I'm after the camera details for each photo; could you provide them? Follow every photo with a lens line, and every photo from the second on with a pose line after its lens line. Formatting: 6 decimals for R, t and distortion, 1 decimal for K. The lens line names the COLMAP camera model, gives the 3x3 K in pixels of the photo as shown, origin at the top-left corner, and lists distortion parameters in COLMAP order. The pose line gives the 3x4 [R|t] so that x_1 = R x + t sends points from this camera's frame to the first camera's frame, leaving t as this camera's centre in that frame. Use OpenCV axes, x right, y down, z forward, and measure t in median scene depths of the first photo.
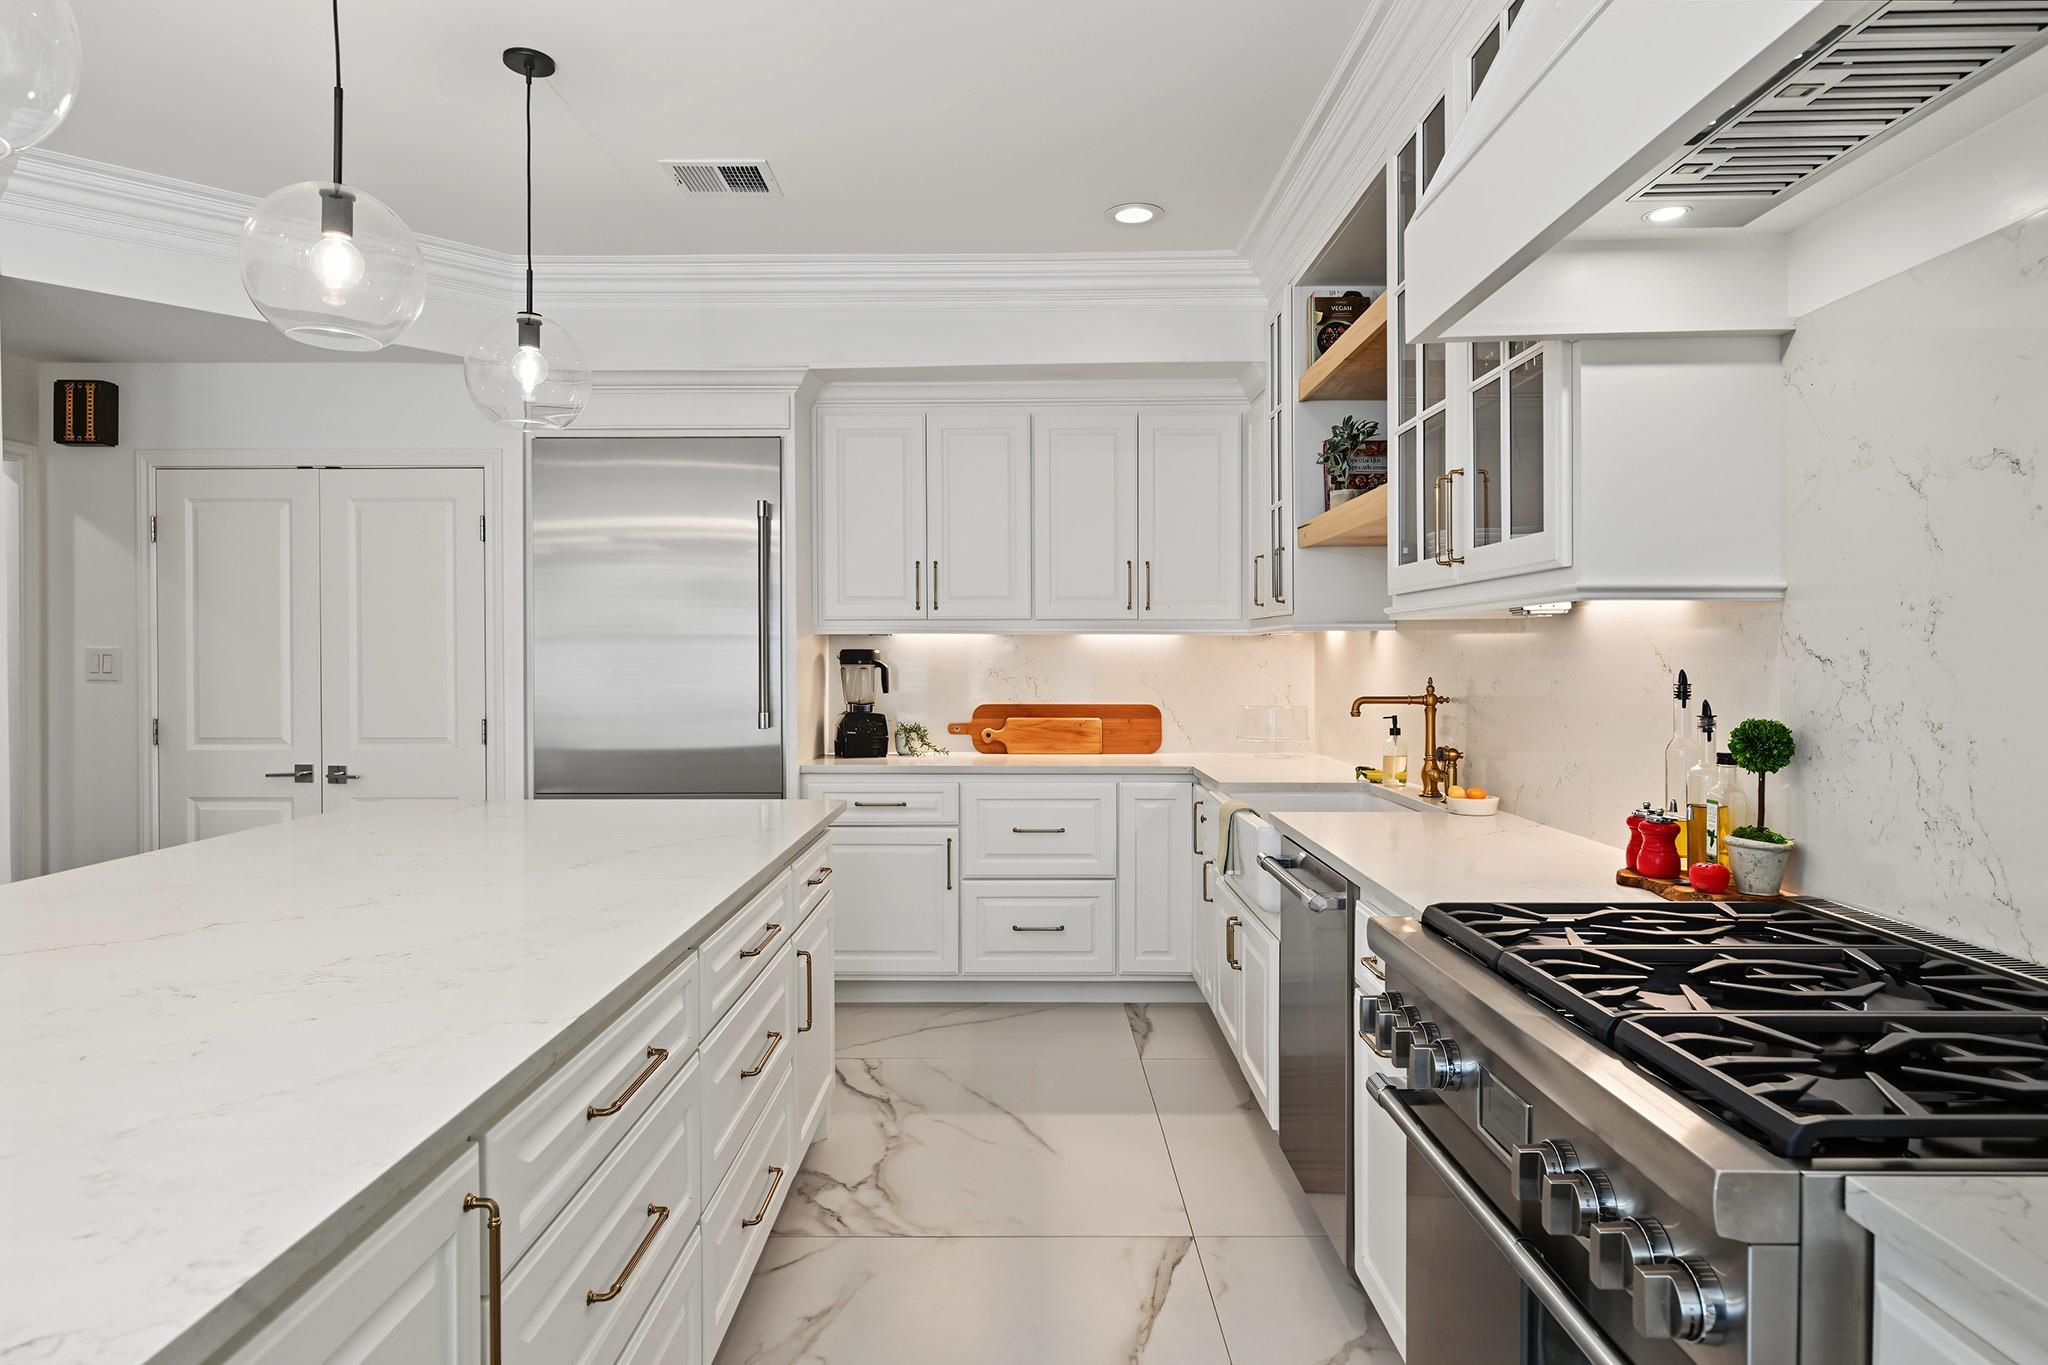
lens RADIAL K [[1184.9, 0, 1009.5], [0, 1184.9, 670.5], [0, 0, 1]] dist [0.005218, 0.000938]
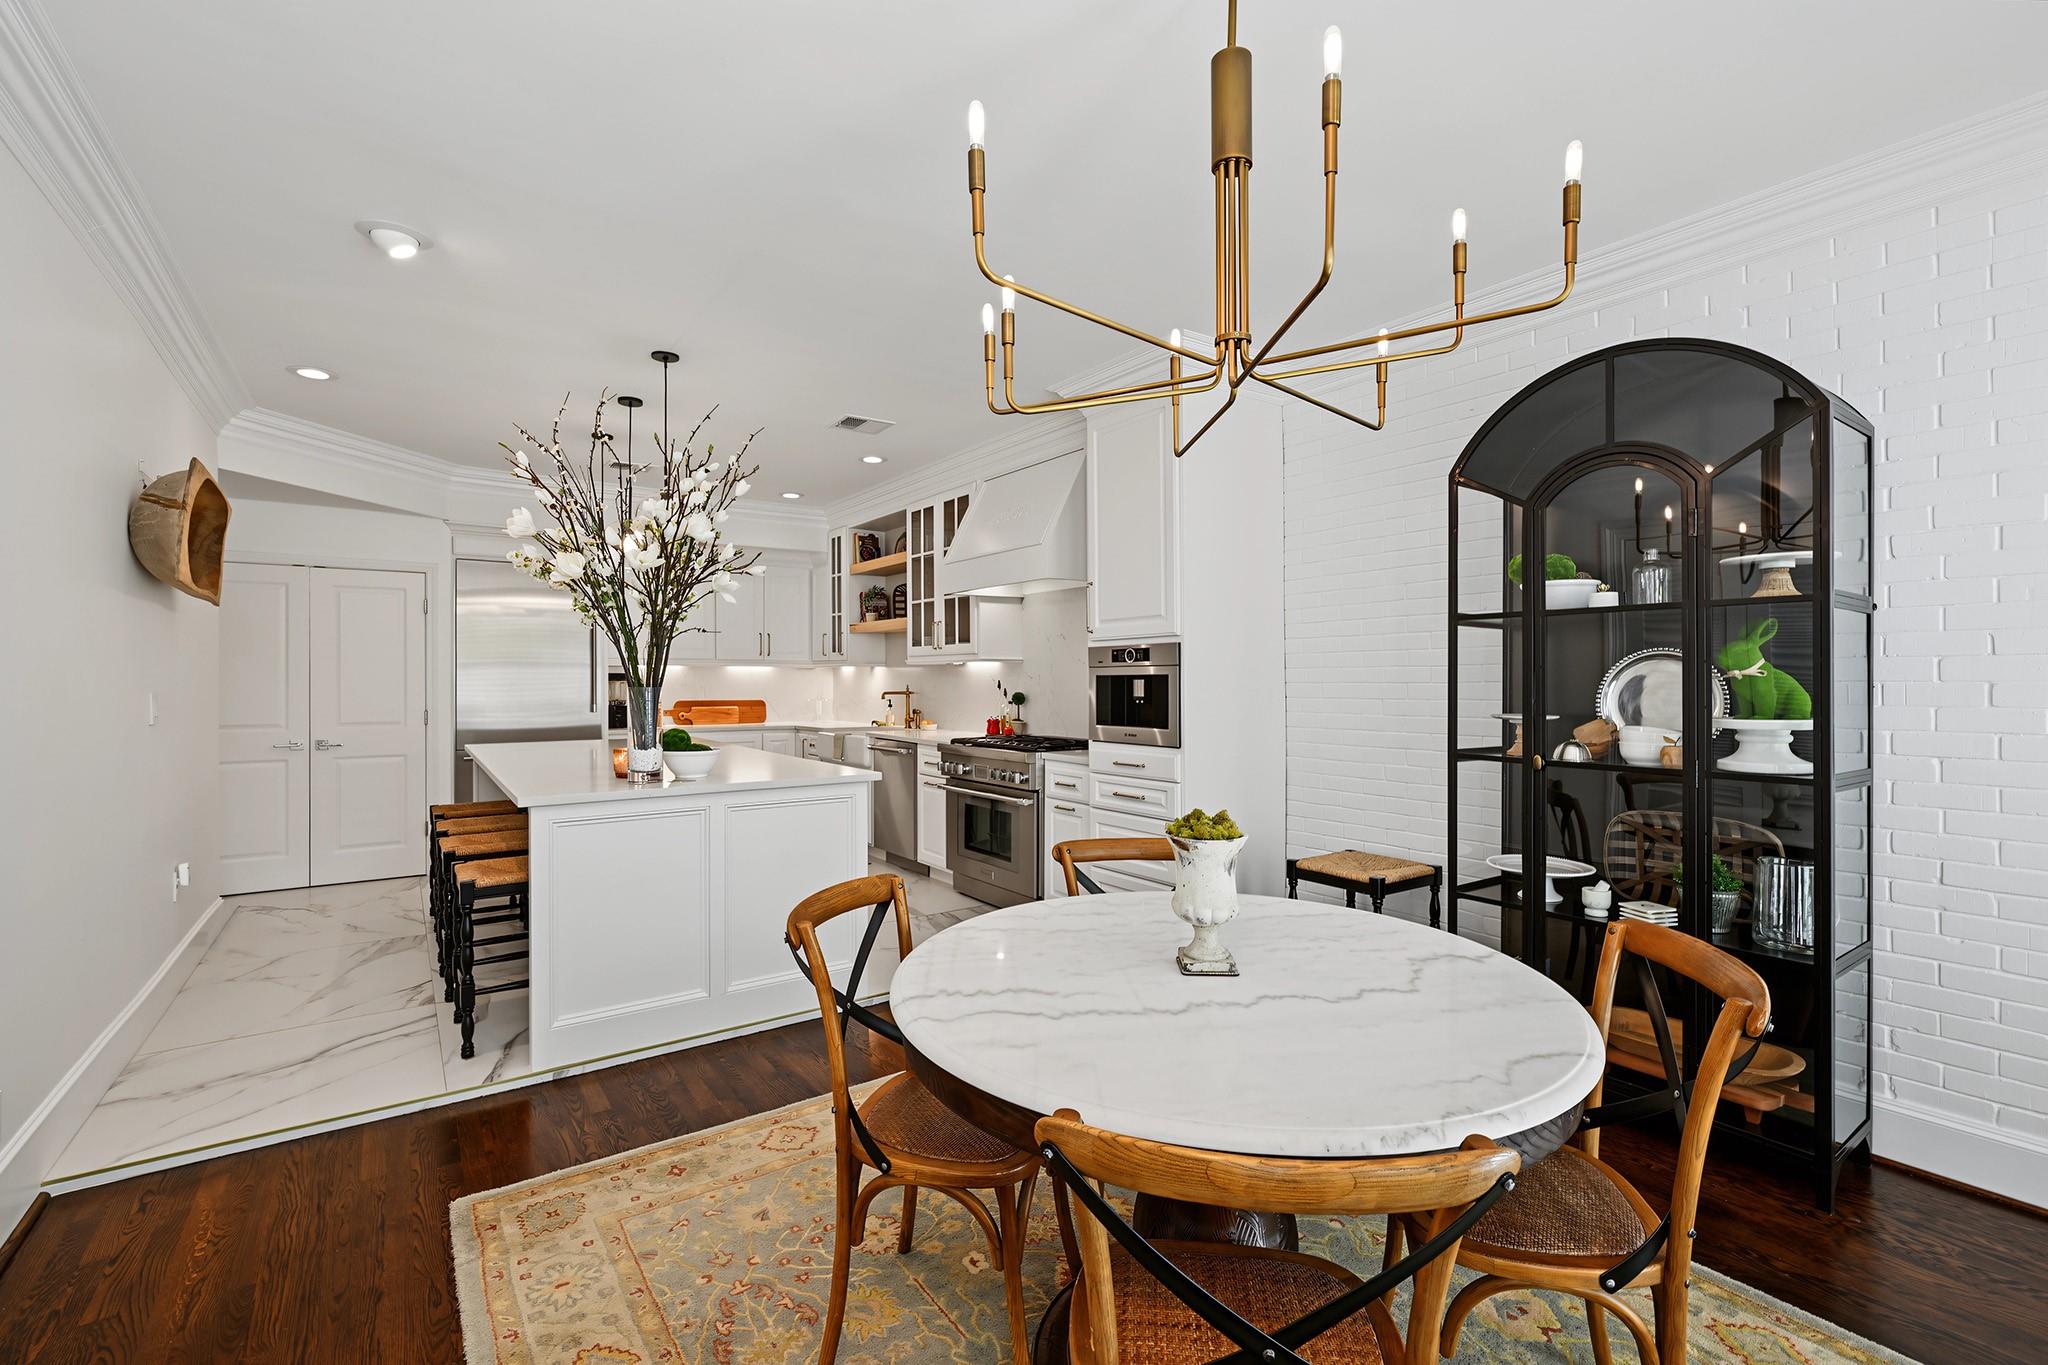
lens RADIAL K [[880.8, 0, 1020.8], [0, 880.8, 678.4], [0, 0, 1]] dist [-0.008381, 0.001374]
pose [[0.808734, 0.000765, 0.588174, -0.489520], [0.006414, 0.999928, -0.010119, 0.010336], [-0.588140, 0.011956, 0.808671, -0.623433]]
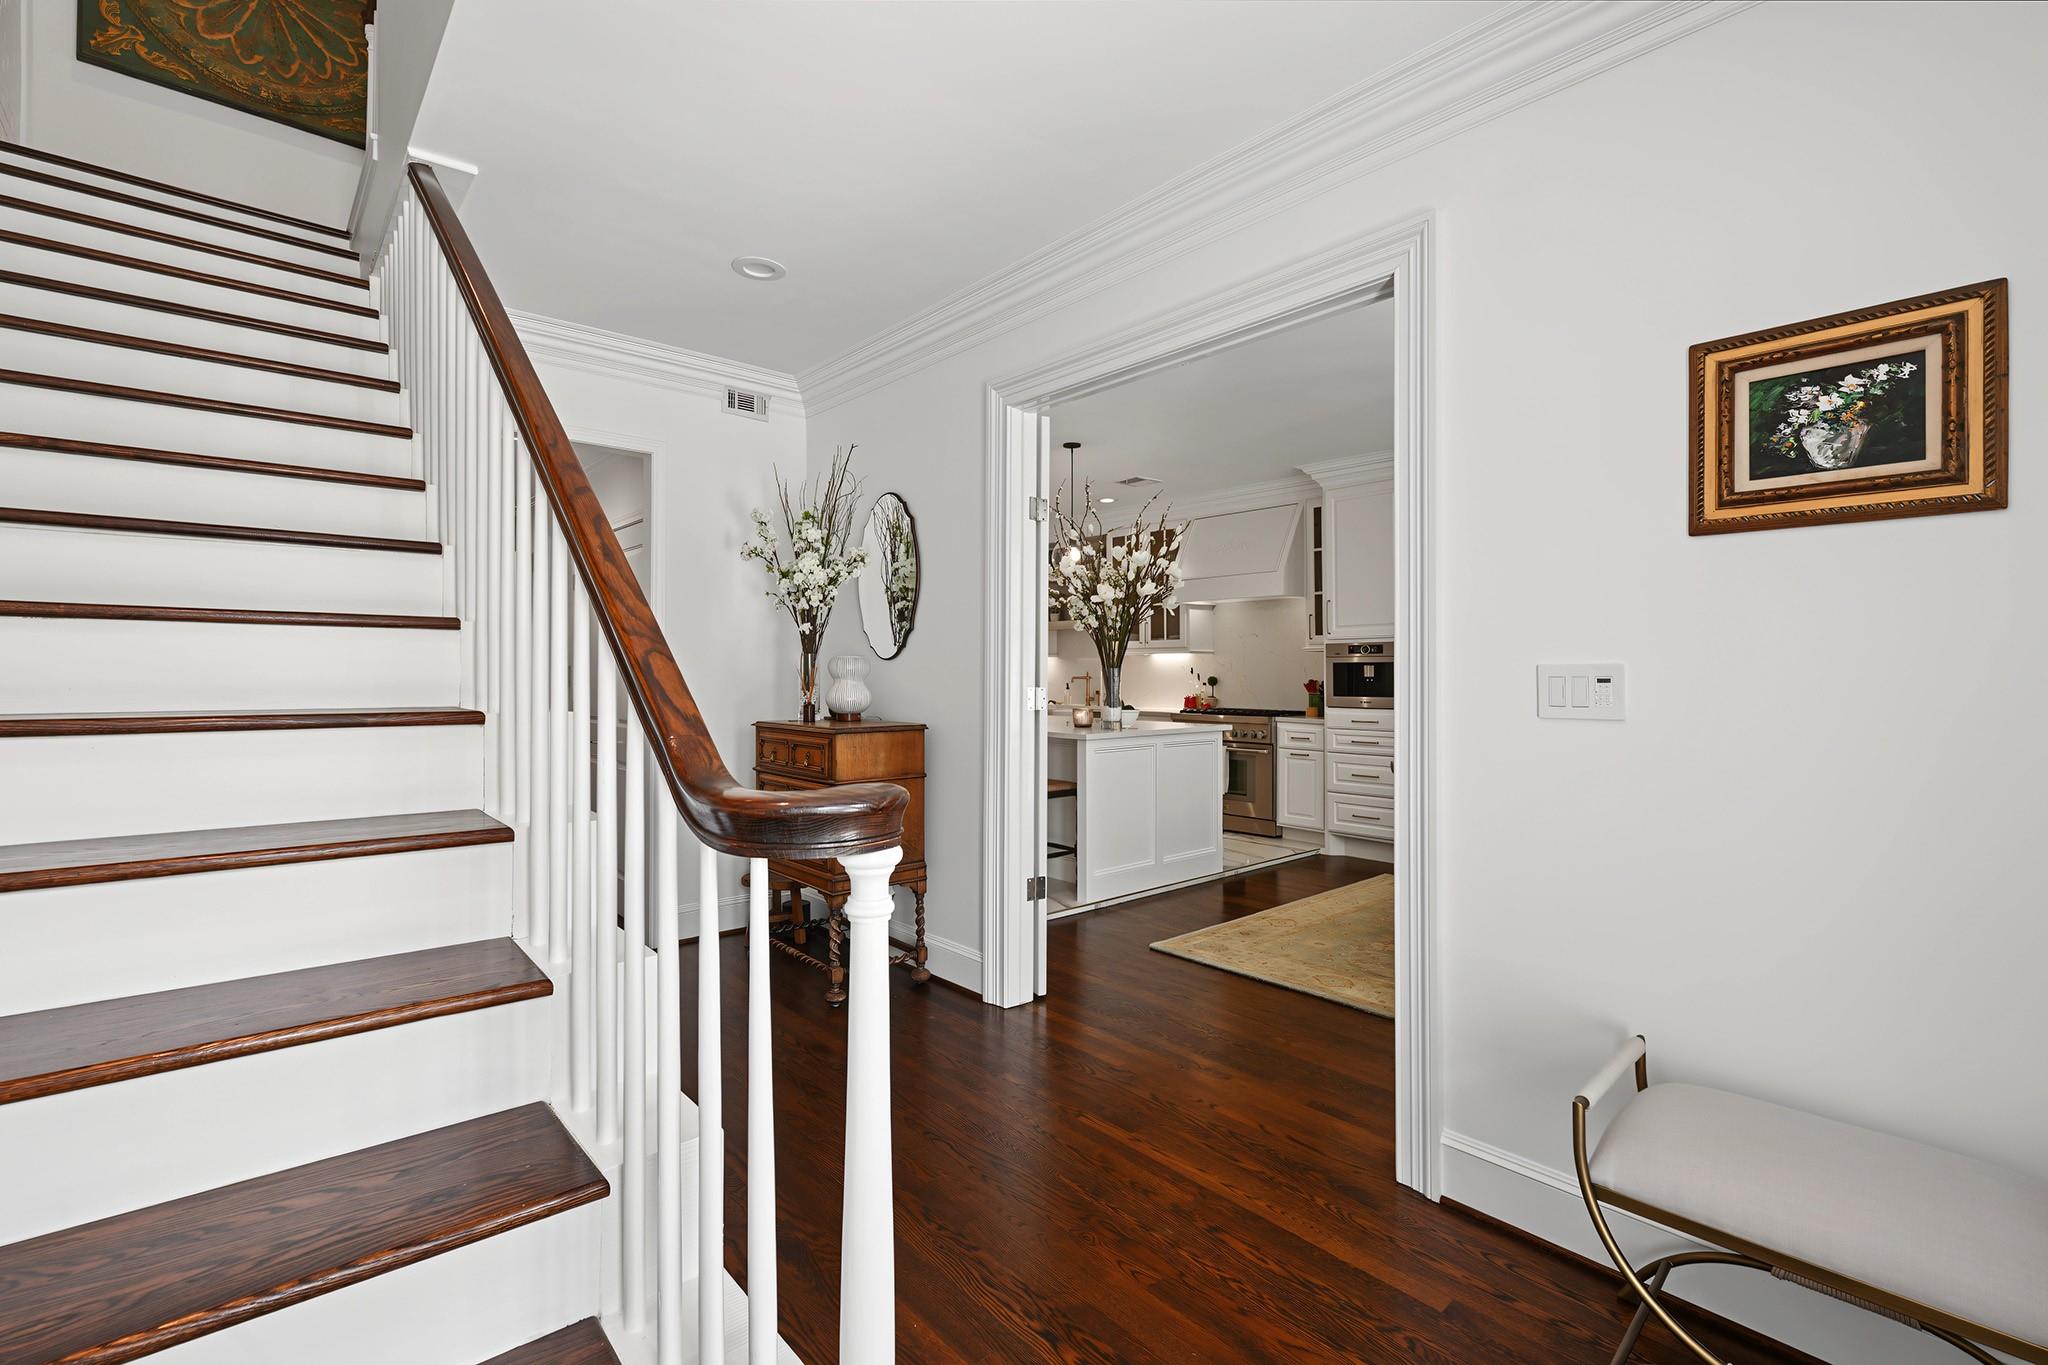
lens RADIAL K [[903.0, 0, 1023.1], [0, 903.0, 668.0], [0, 0, 1]] dist [-0.001643, 0.000285]
pose [[0.743024, 0.005582, 0.669242, -1.196273], [0.004233, 0.999906, -0.013040, 0.022997], [-0.669251, 0.012522, 0.742931, -0.643307]]
